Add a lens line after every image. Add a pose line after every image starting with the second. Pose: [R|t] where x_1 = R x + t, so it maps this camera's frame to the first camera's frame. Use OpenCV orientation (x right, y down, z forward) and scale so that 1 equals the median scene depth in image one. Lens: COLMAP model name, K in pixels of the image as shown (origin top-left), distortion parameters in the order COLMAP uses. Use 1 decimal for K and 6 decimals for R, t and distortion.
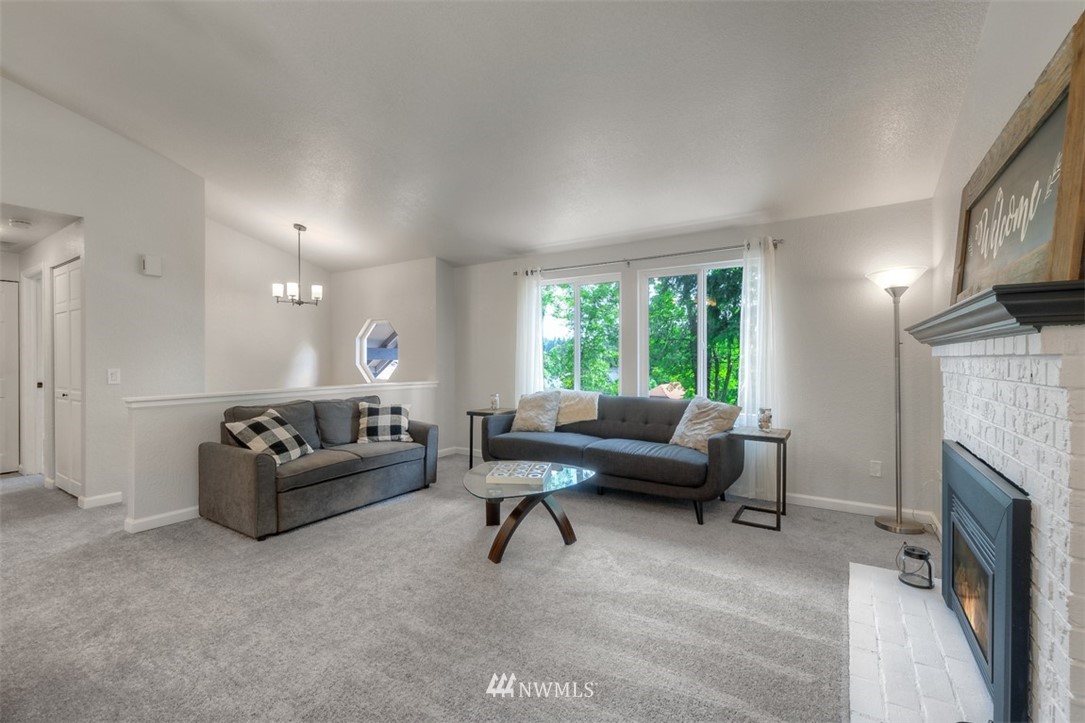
lens RADIAL K [[476.6, 0, 517.6], [0, 476.6, 353.7], [0, 0, 1]] dist [0.009898, -0.001712]
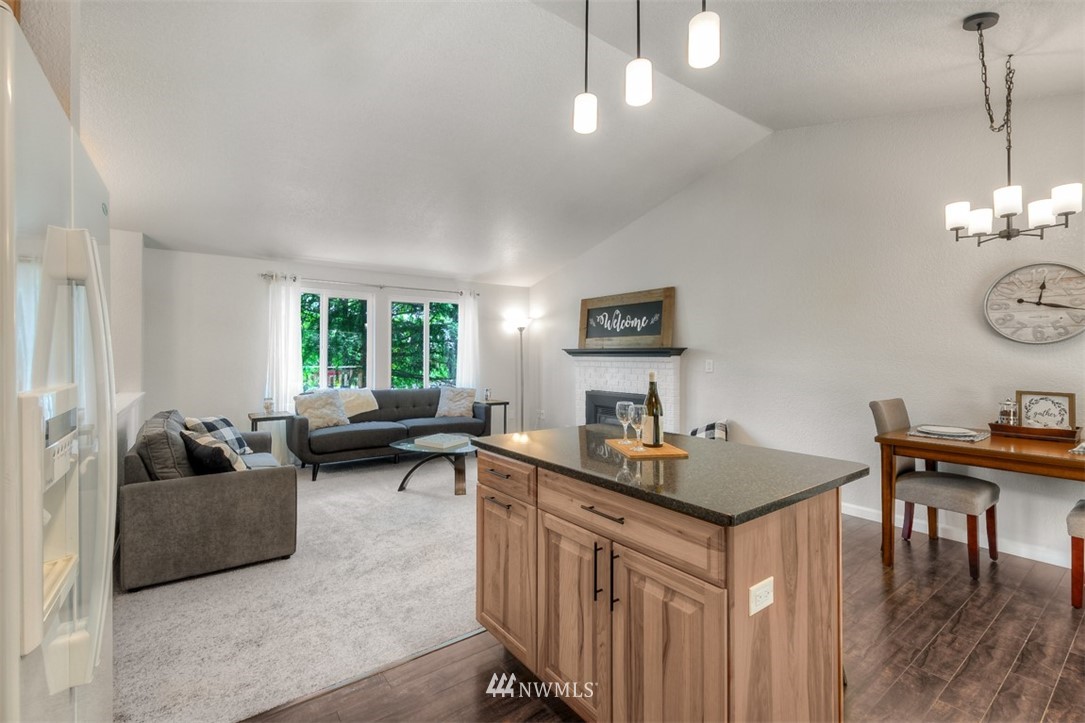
lens RADIAL K [[476.6, 0, 550.0], [0, 476.6, 360.4], [0, 0, 1]] dist [0.009898, -0.001712]
pose [[0.329652, -0.003878, 0.944095, -0.921446], [-0.011884, 0.999895, 0.008257, -0.008869], [-0.944028, -0.013941, 0.329571, 0.154556]]
